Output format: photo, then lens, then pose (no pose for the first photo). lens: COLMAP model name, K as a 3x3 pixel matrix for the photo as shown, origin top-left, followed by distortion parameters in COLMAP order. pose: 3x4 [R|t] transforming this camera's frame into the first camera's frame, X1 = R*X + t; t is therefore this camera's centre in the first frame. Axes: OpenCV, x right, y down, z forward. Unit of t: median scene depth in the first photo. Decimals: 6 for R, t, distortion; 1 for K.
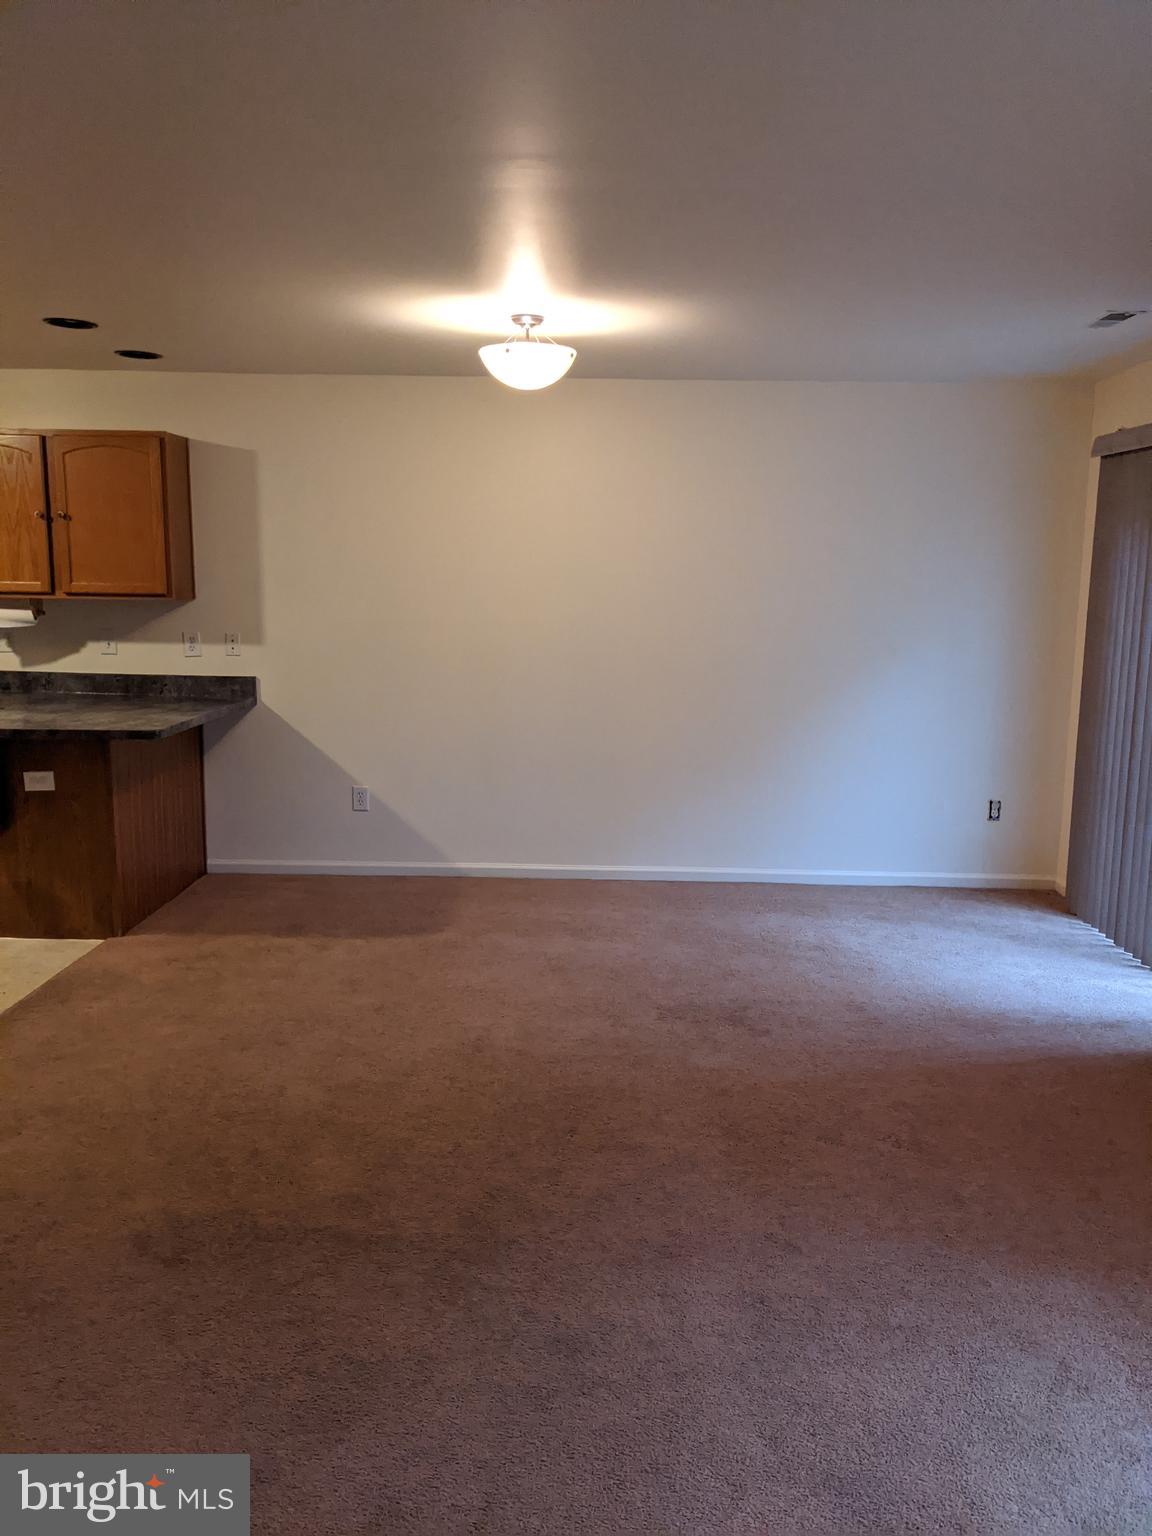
lens RADIAL K [[1208.9, 0, 603.4], [0, 1208.9, 763.1], [0, 0, 1]] dist [0.024150, -0.002604]
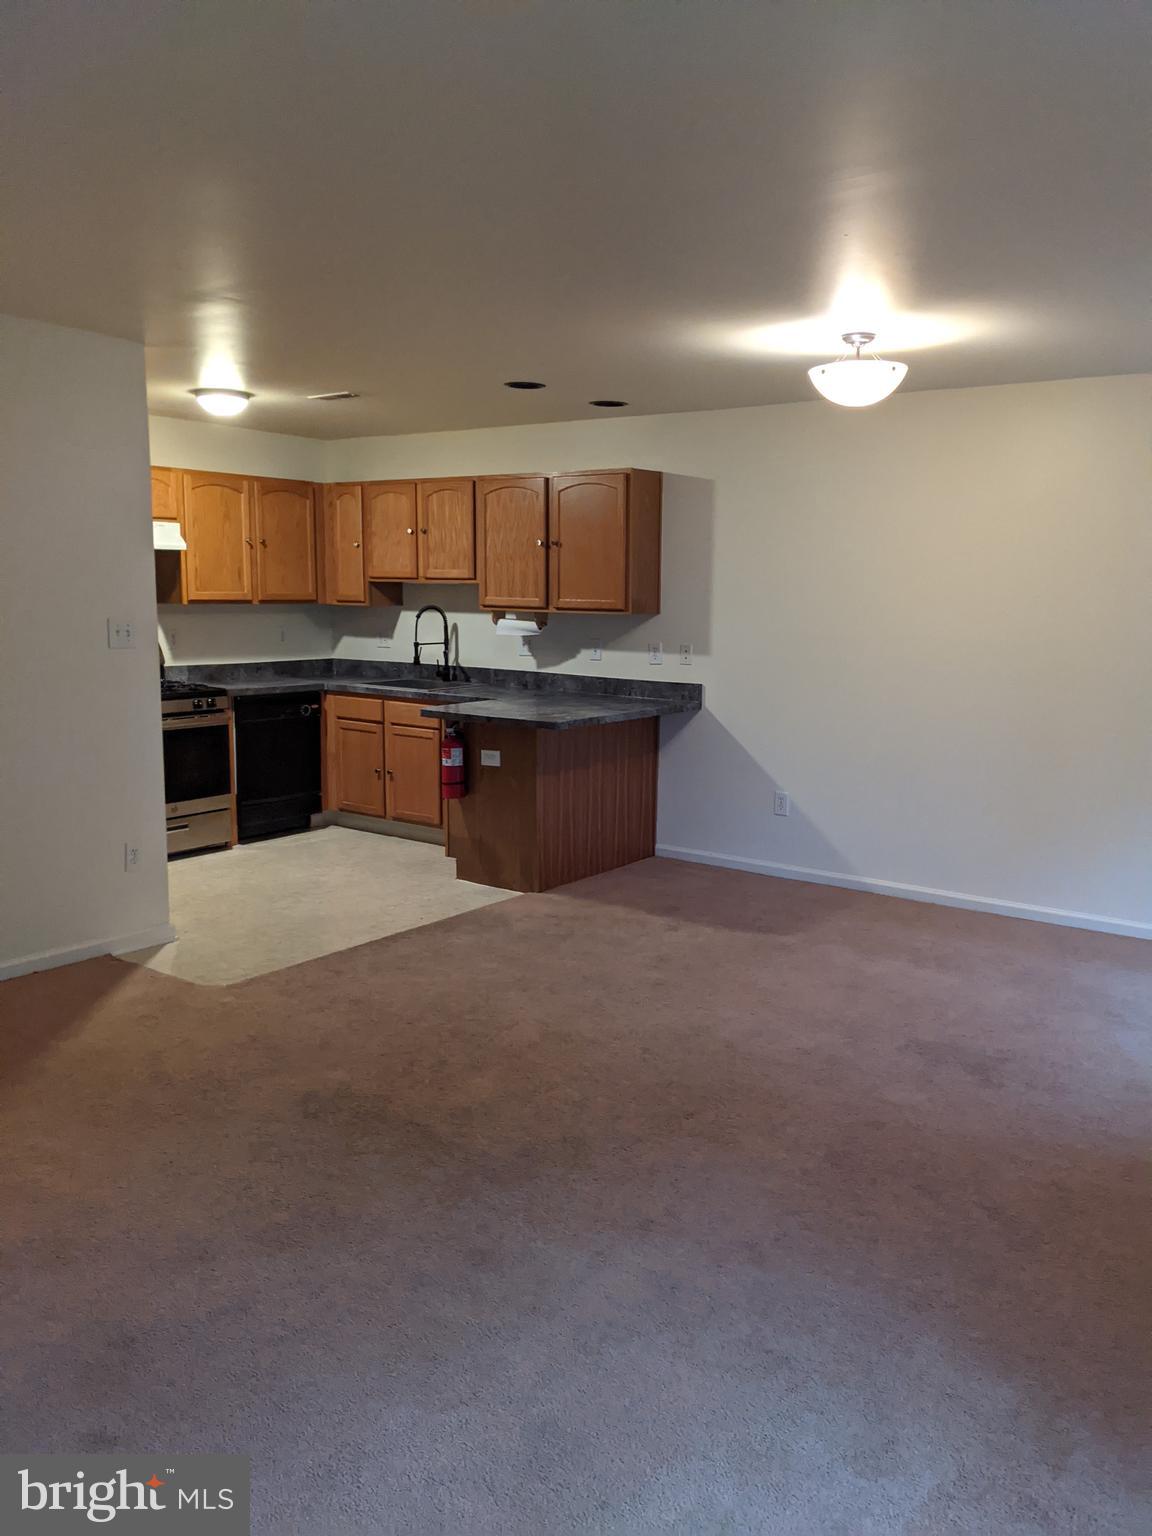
lens RADIAL K [[1188.7, 0, 578.7], [0, 1188.7, 791.0], [0, 0, 1]] dist [0.007865, -0.080448]
pose [[0.813122, 0.096079, -0.574110, 0.274354], [-0.091827, 0.995107, 0.036477, -0.003947], [0.574805, 0.023059, 0.817965, 0.052739]]
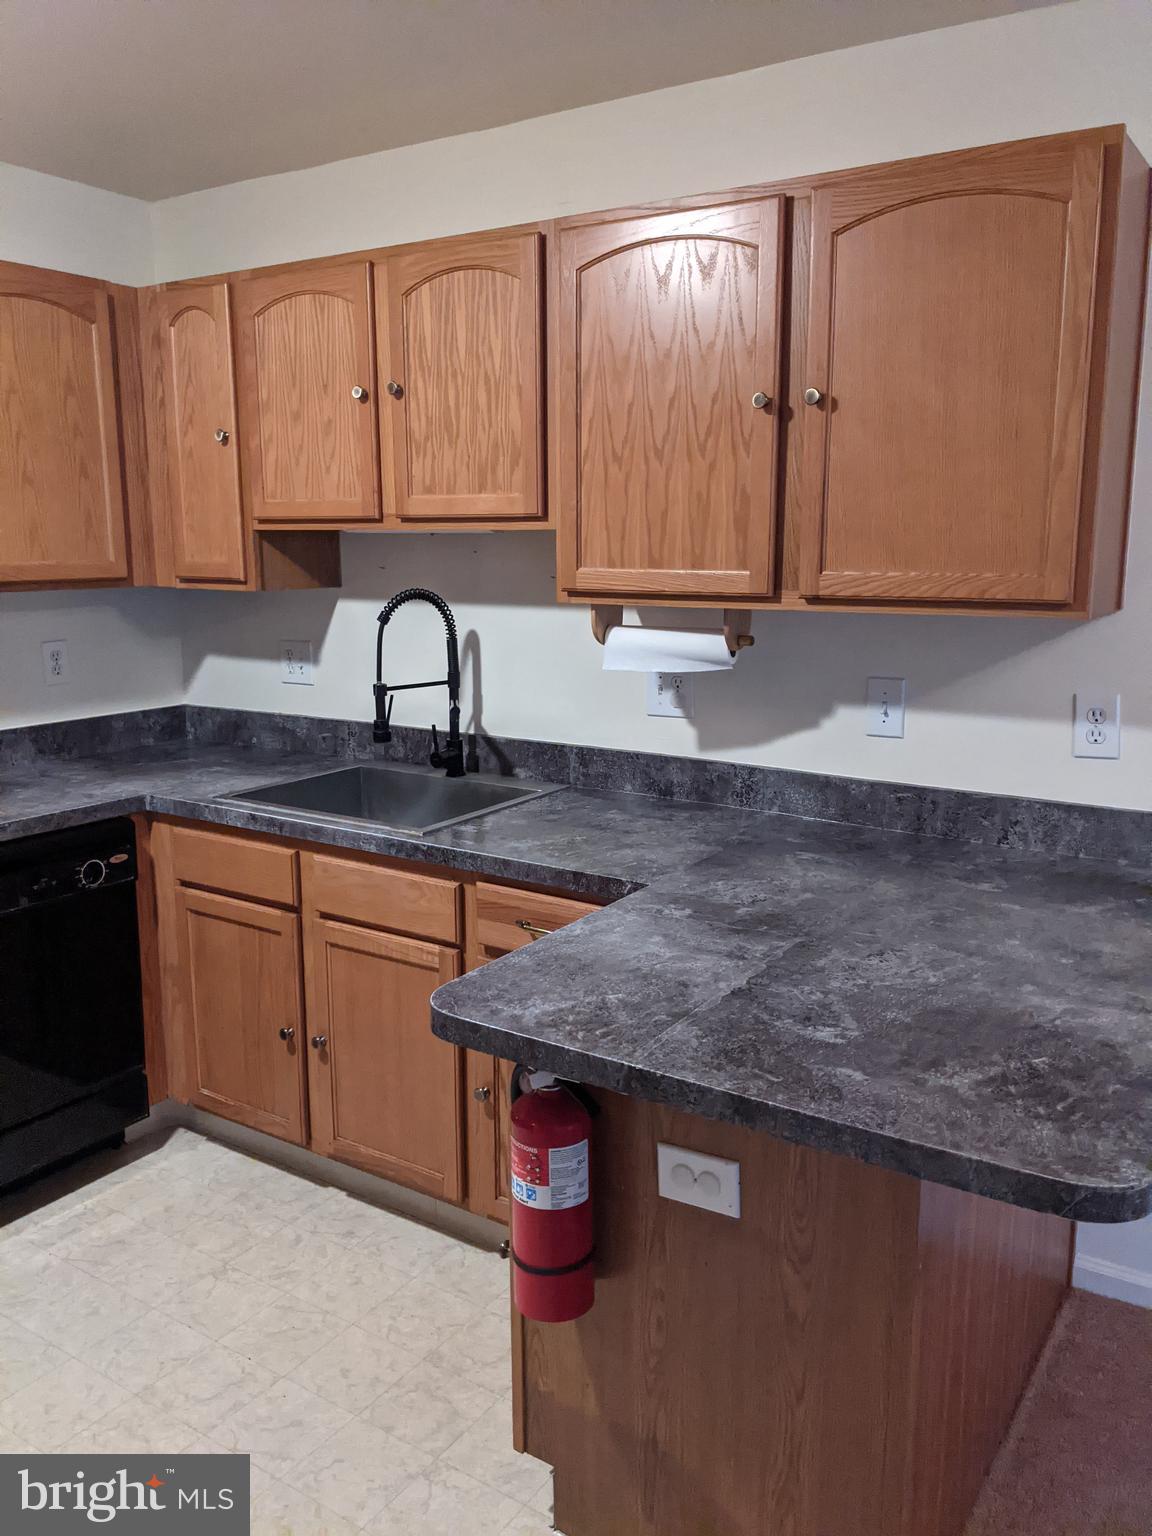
lens RADIAL K [[1228.9, 0, 539.3], [0, 1228.9, 765.3], [0, 0, 1]] dist [0.010020, 0.000475]
pose [[0.826527, 0.086727, -0.556175, -0.286923], [-0.071875, 0.996232, 0.048534, -0.098910], [0.558289, -0.000139, 0.829647, 0.619074]]
